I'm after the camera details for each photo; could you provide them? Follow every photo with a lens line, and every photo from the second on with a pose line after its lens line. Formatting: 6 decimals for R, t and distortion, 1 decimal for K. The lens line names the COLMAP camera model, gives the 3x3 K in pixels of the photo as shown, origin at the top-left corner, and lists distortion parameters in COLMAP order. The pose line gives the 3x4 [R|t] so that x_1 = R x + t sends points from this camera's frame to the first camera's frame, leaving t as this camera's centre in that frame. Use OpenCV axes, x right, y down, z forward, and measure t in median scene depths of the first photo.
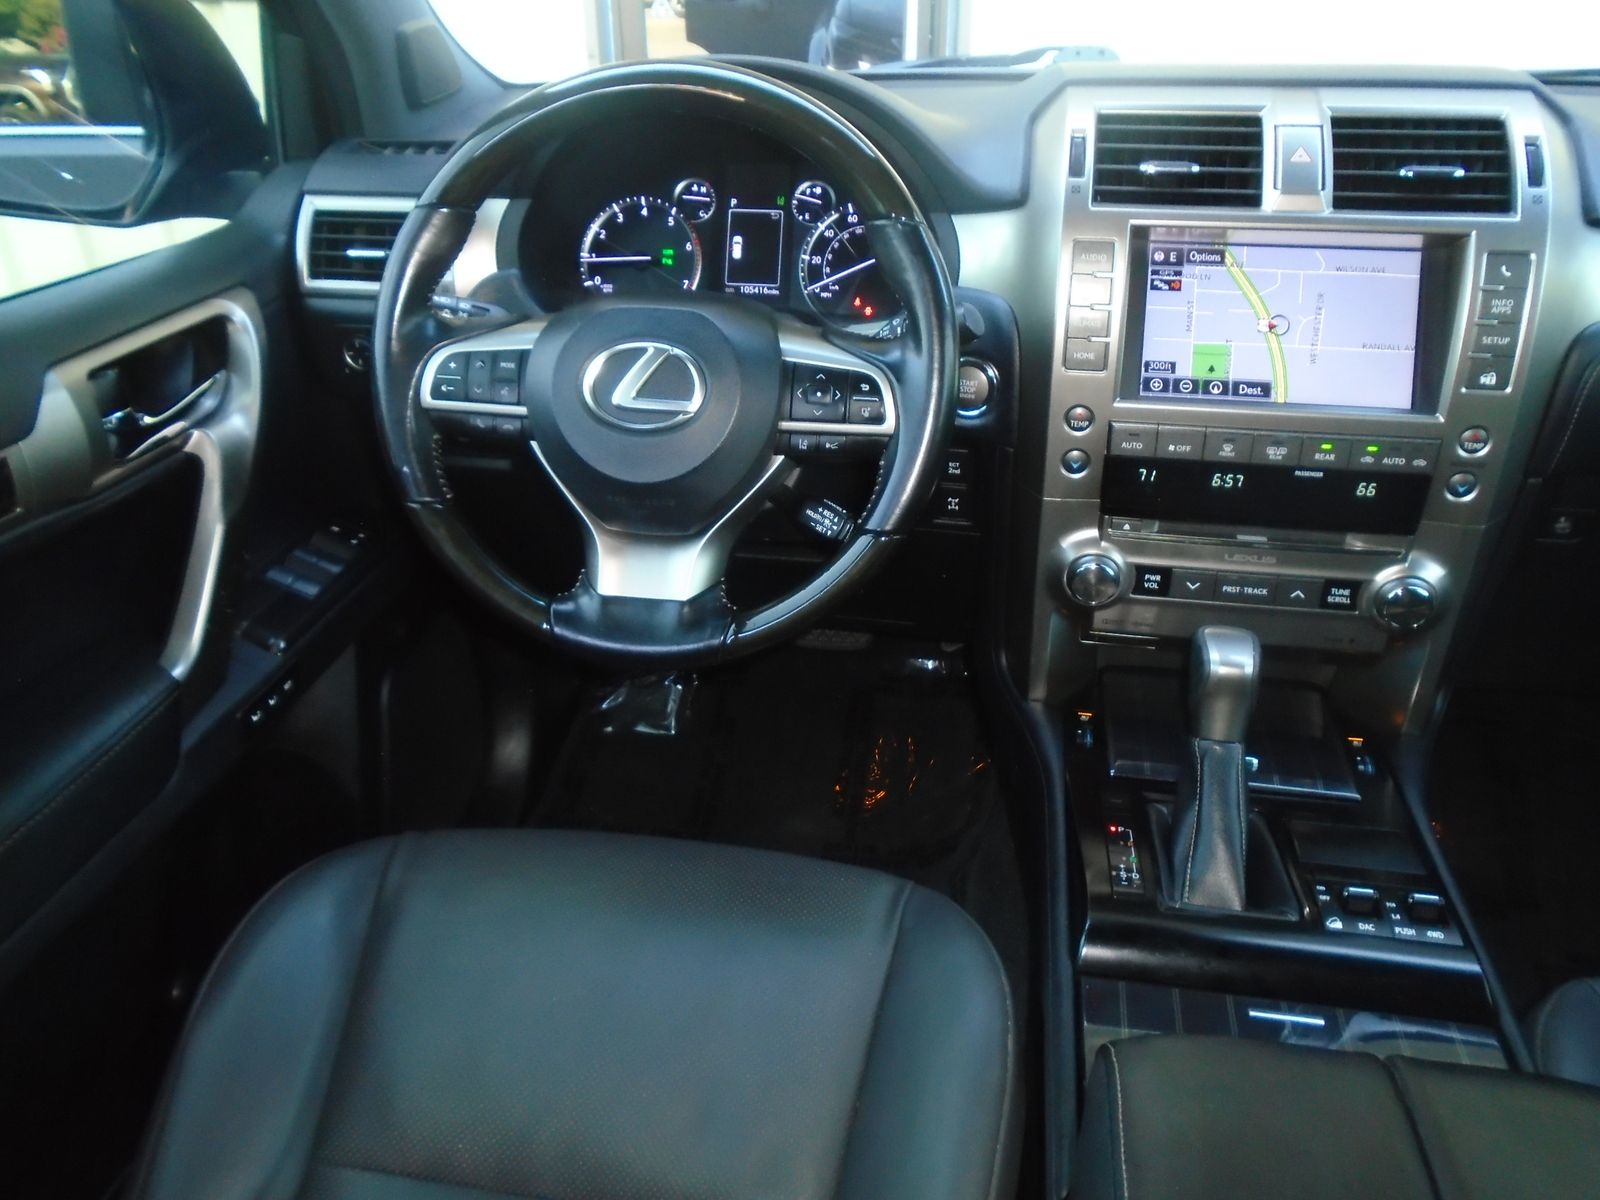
lens RADIAL K [[1221.2, 0, 811.3], [0, 1221.2, 578.1], [0, 0, 1]] dist [-0.000650, 0.000062]
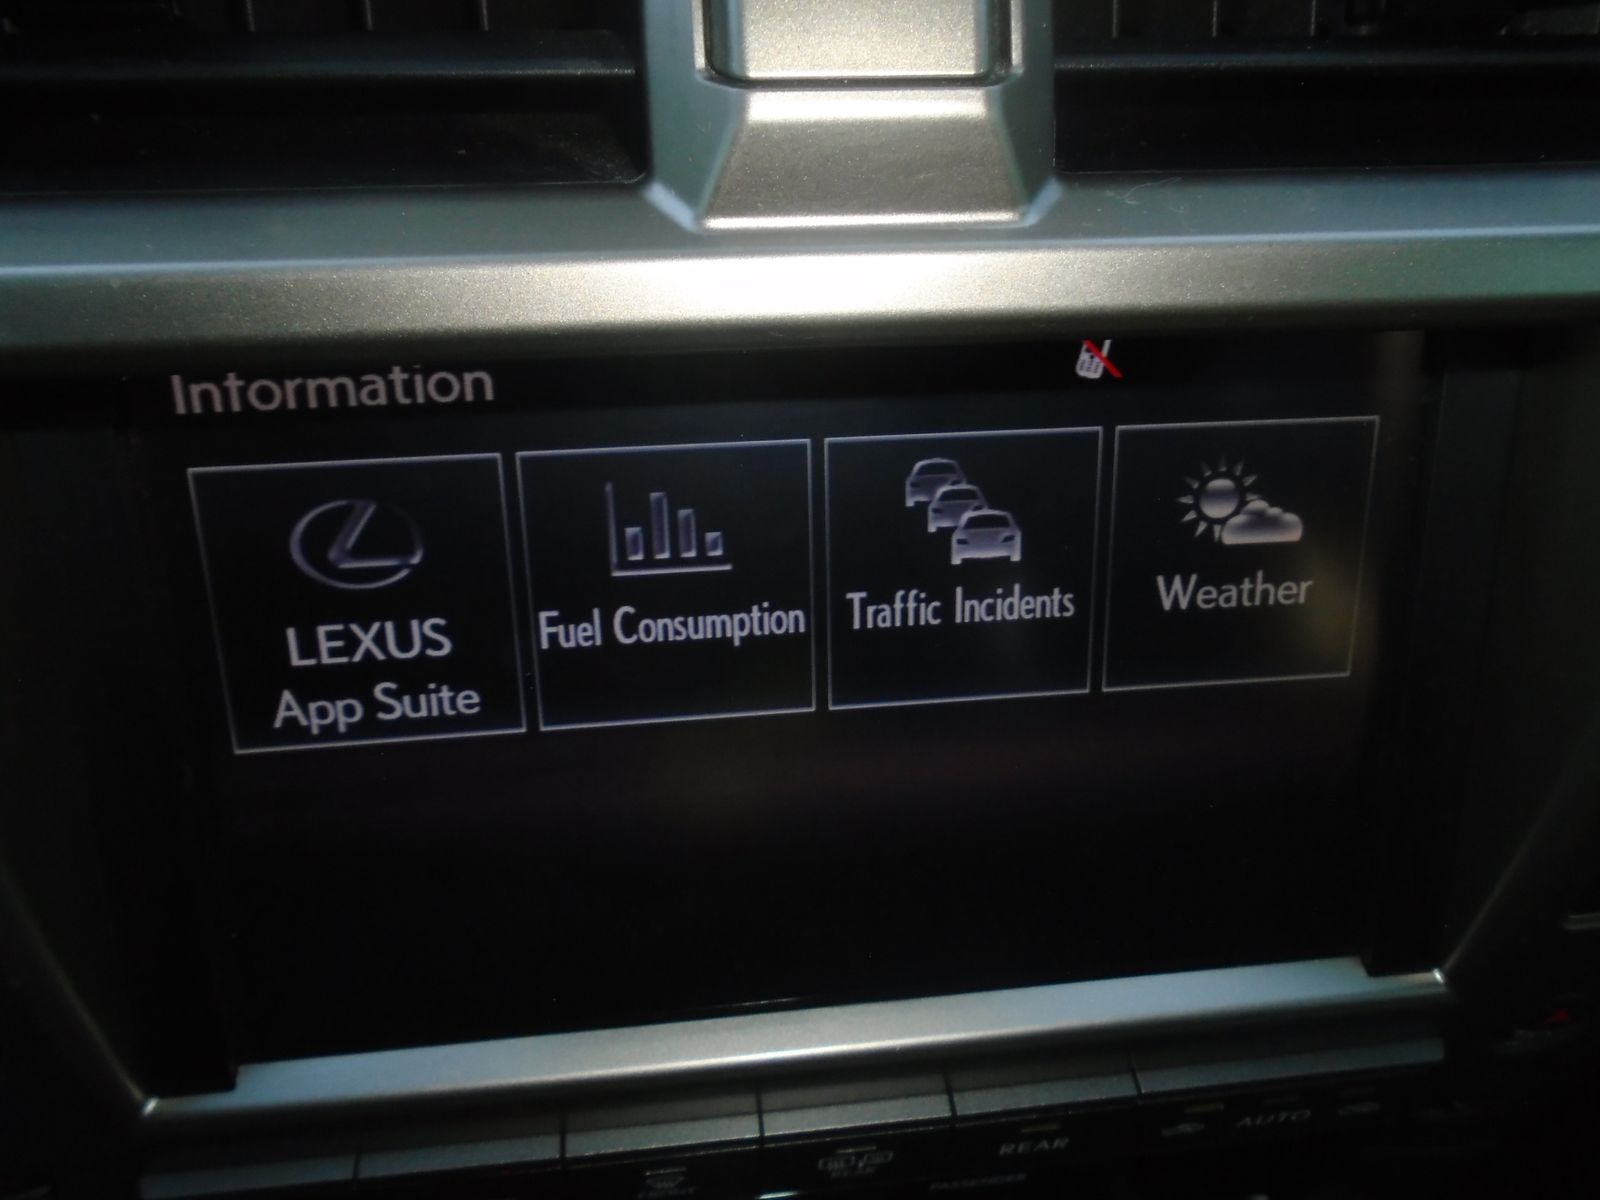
lens RADIAL K [[1221.2, 0, 793.0], [0, 1221.2, 591.4], [0, 0, 1]] dist [-0.000650, 0.000062]
pose [[0.956445, -0.176064, 0.232839, 0.323902], [0.089863, 0.936485, 0.338999, -0.291739], [-0.277736, -0.303310, 0.911518, 0.793557]]
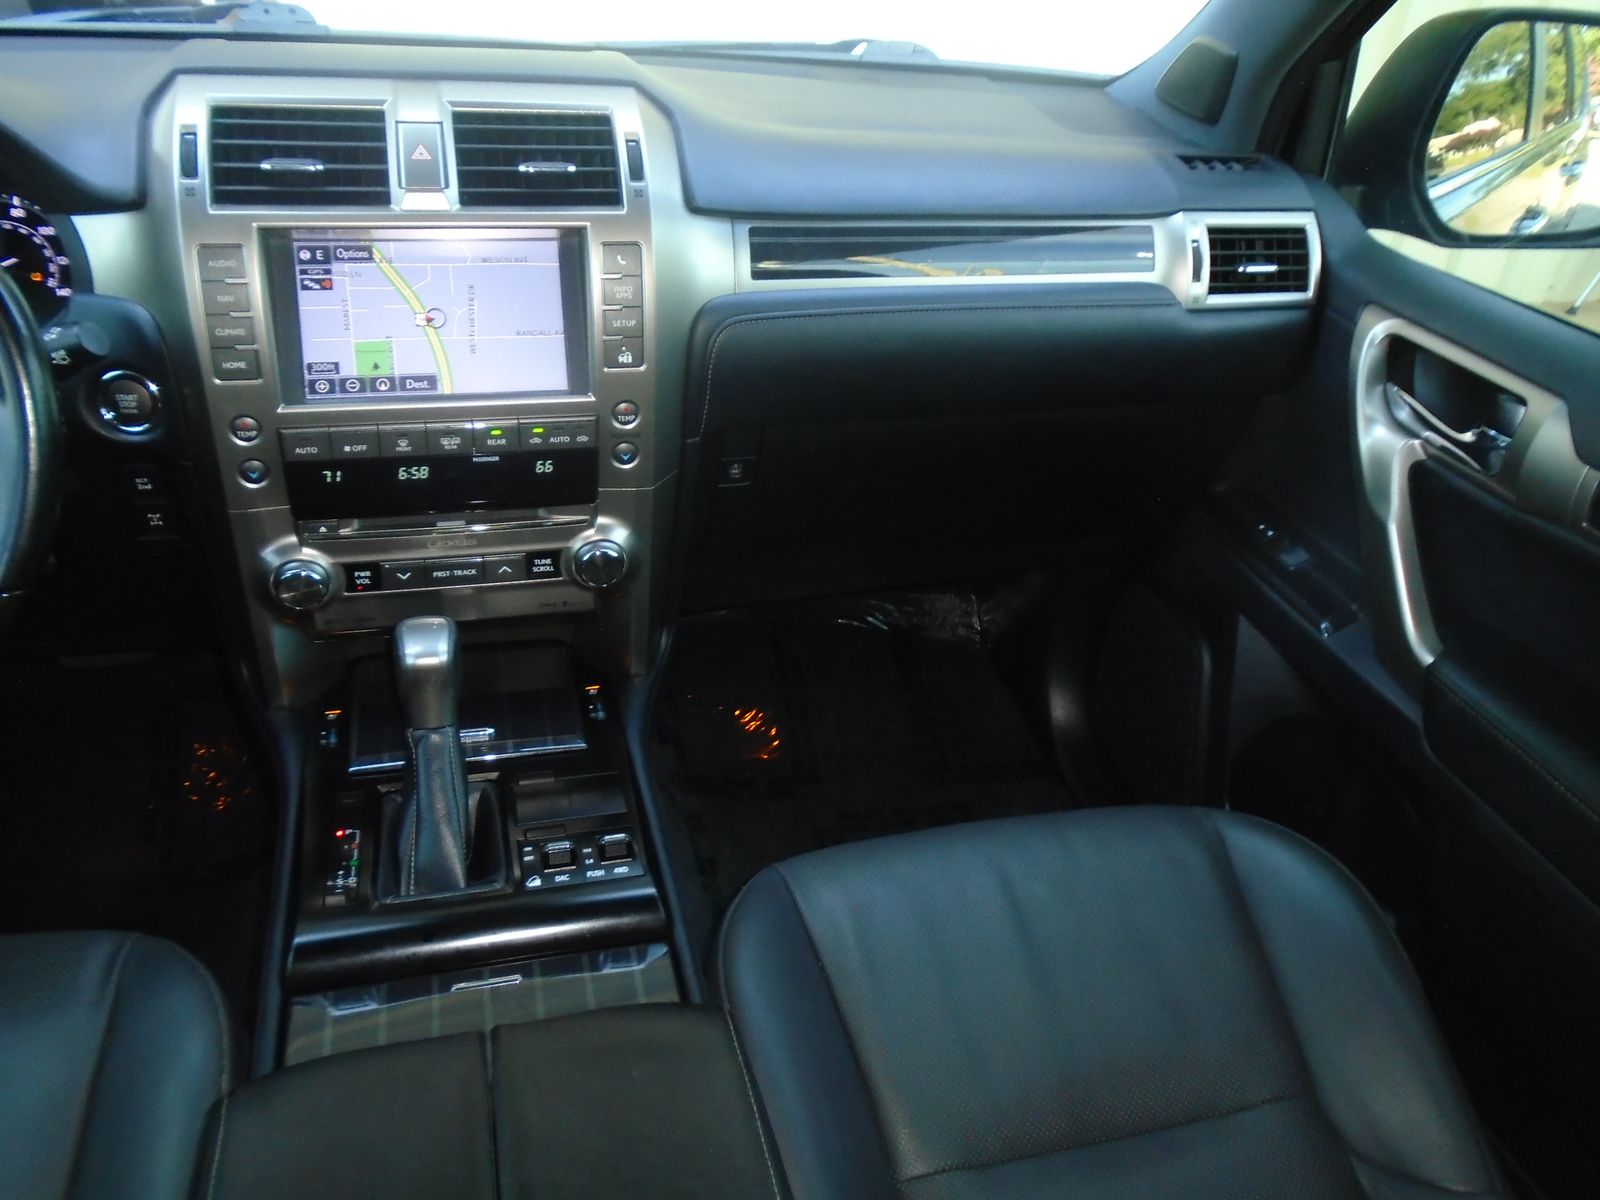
lens RADIAL K [[1221.2, 0, 794.1], [0, 1221.2, 574.5], [0, 0, 1]] dist [-0.000650, 0.000062]
pose [[0.906010, -0.155475, 0.393667, 0.214642], [0.128149, 0.987199, 0.094954, -0.052237], [-0.403391, -0.035581, 0.914336, -0.067882]]
